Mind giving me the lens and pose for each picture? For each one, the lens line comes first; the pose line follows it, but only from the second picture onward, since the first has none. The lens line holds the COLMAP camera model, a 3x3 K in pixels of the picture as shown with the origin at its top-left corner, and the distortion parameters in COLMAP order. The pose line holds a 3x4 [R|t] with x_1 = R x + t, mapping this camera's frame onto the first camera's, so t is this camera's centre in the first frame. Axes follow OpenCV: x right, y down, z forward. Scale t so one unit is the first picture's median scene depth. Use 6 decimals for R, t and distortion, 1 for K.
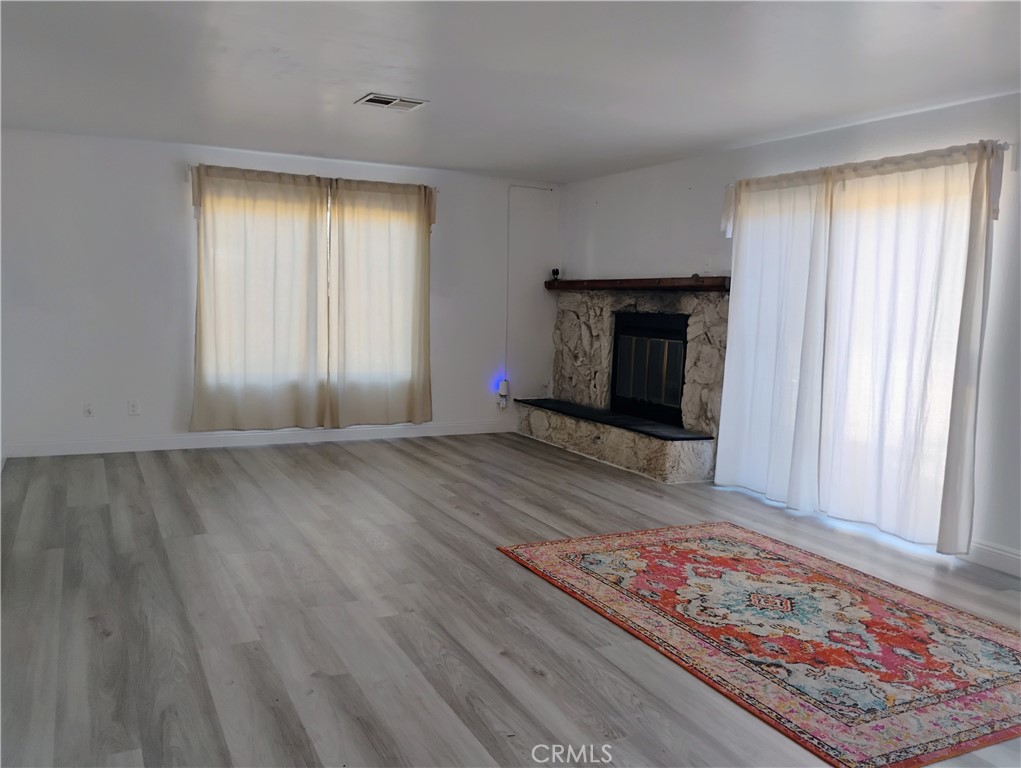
lens RADIAL K [[831.2, 0, 513.1], [0, 831.2, 386.0], [0, 0, 1]] dist [0.082548, -0.097574]
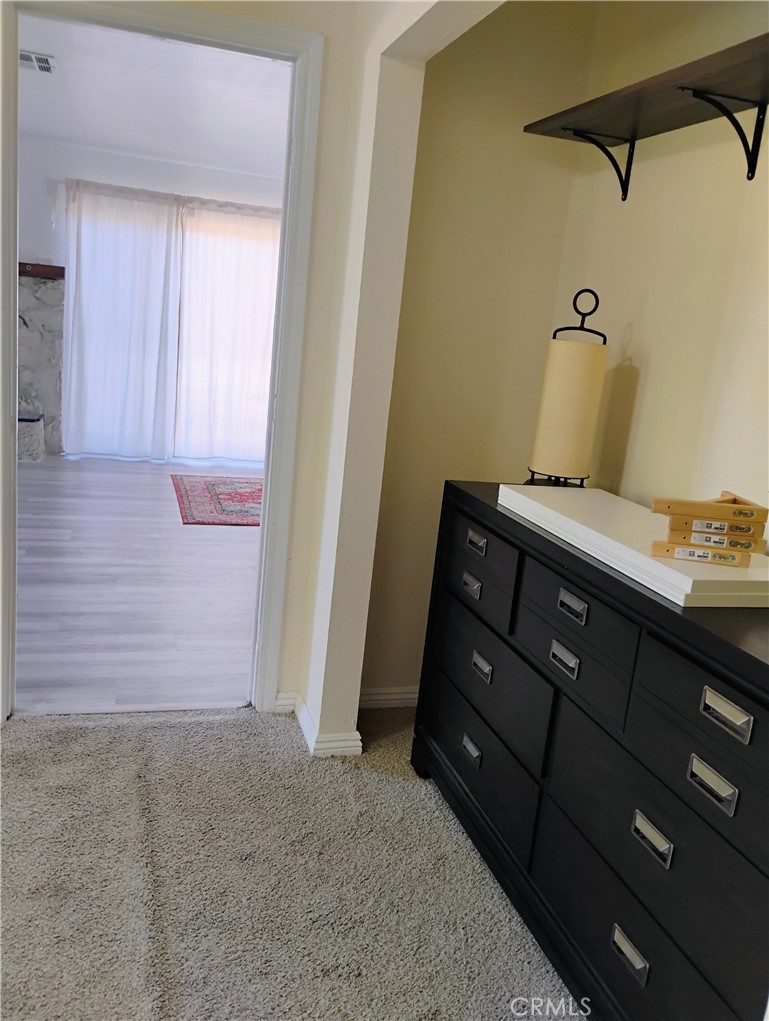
lens RADIAL K [[847.4, 0, 383.1], [0, 847.4, 490.9], [0, 0, 1]] dist [0.080867, -0.084491]
pose [[0.183189, -0.212731, 0.959785, -1.213340], [0.020988, 0.976930, 0.212526, -0.109394], [-0.982854, -0.018789, 0.183427, 0.546672]]
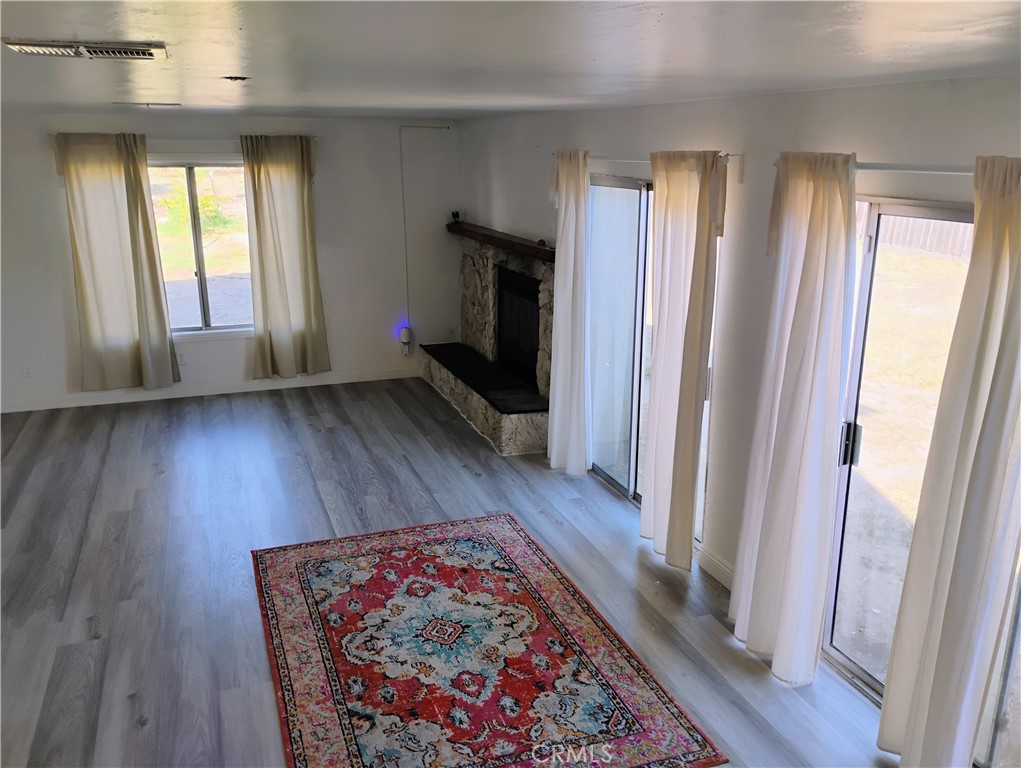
lens RADIAL K [[847.4, 0, 513.4], [0, 847.4, 378.6], [0, 0, 1]] dist [0.080867, -0.084491]
pose [[0.992360, 0.003395, -0.123330, 0.454440], [0.015655, 0.988077, 0.153162, -0.186809], [0.122380, -0.153923, 0.980475, 0.013781]]
